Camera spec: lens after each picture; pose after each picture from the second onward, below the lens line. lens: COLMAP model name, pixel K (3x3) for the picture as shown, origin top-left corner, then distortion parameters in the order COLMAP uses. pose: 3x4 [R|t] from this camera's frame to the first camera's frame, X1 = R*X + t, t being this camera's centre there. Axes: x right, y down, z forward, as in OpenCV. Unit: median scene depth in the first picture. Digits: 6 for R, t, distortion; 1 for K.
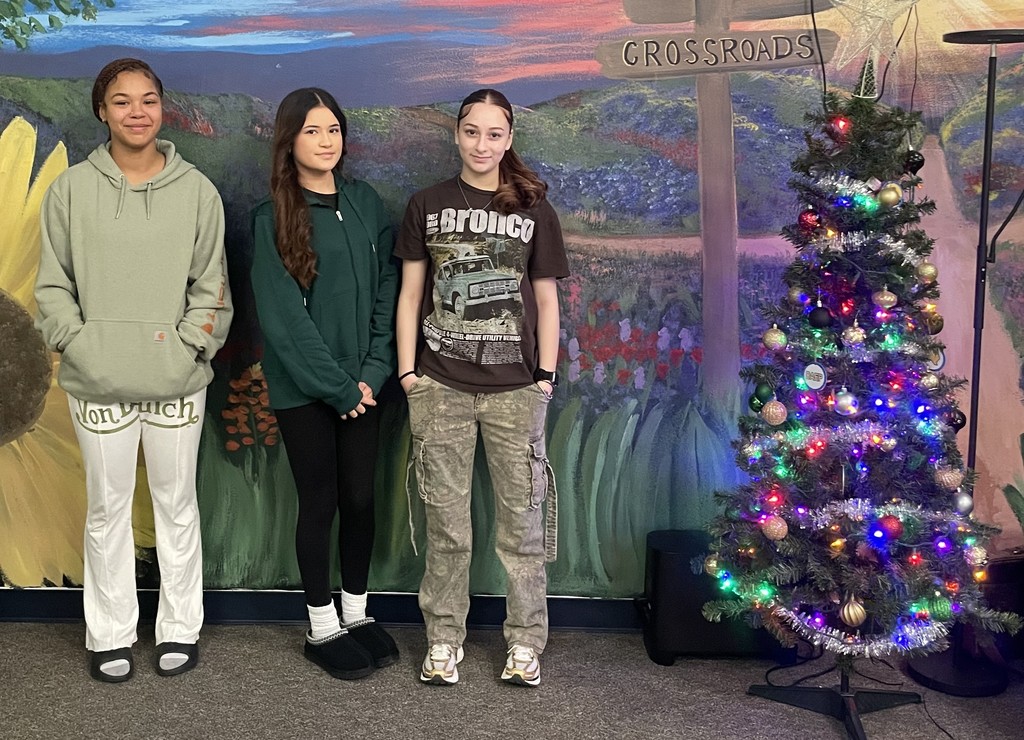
lens RADIAL K [[1124.2, 0, 512.1], [0, 1124.2, 371.5], [0, 0, 1]] dist [0.018658, 0.000000]
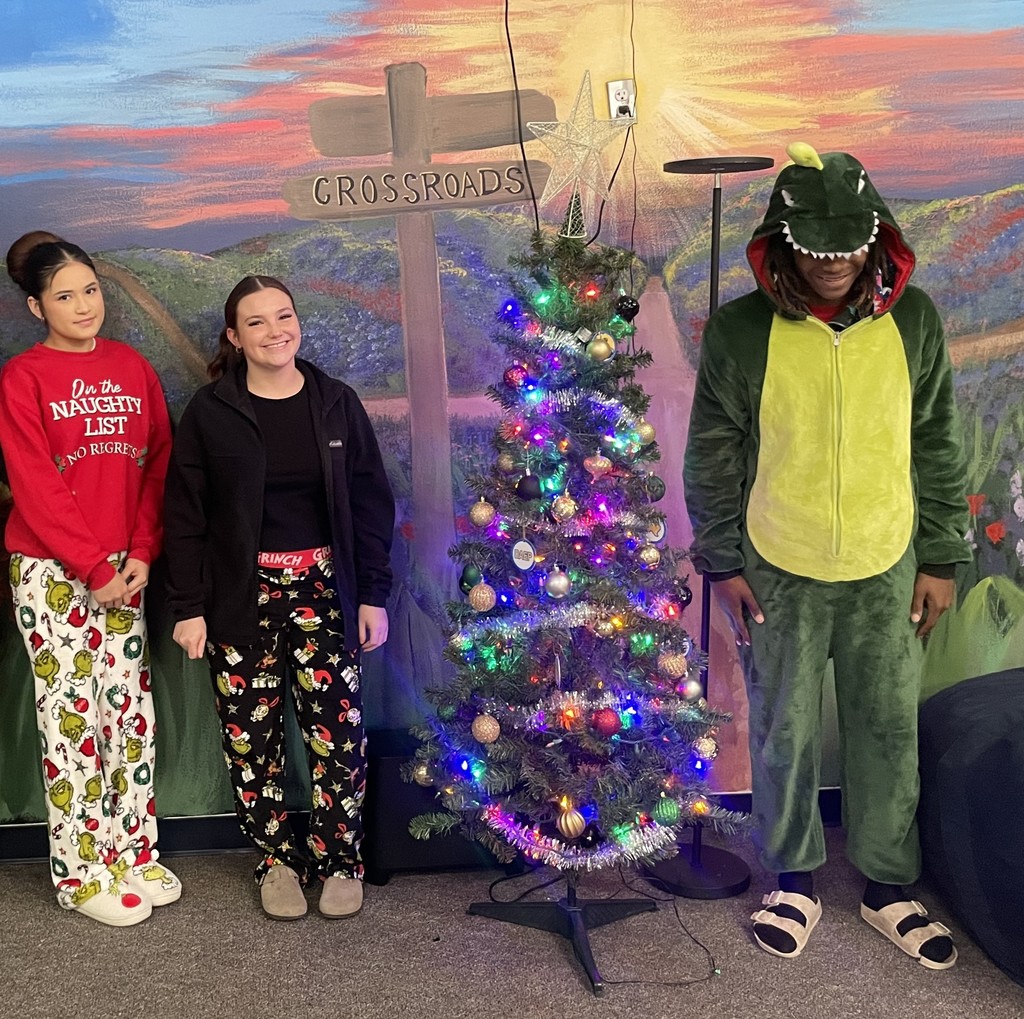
lens RADIAL K [[1016.4, 0, 512.3], [0, 1016.4, 509.8], [0, 0, 1]] dist [0.038410, 0.000000]
pose [[0.995039, -0.046500, 0.087944, 0.182187], [0.044087, 0.998601, 0.029186, -0.052787], [-0.089178, -0.025164, 0.995698, 0.194842]]
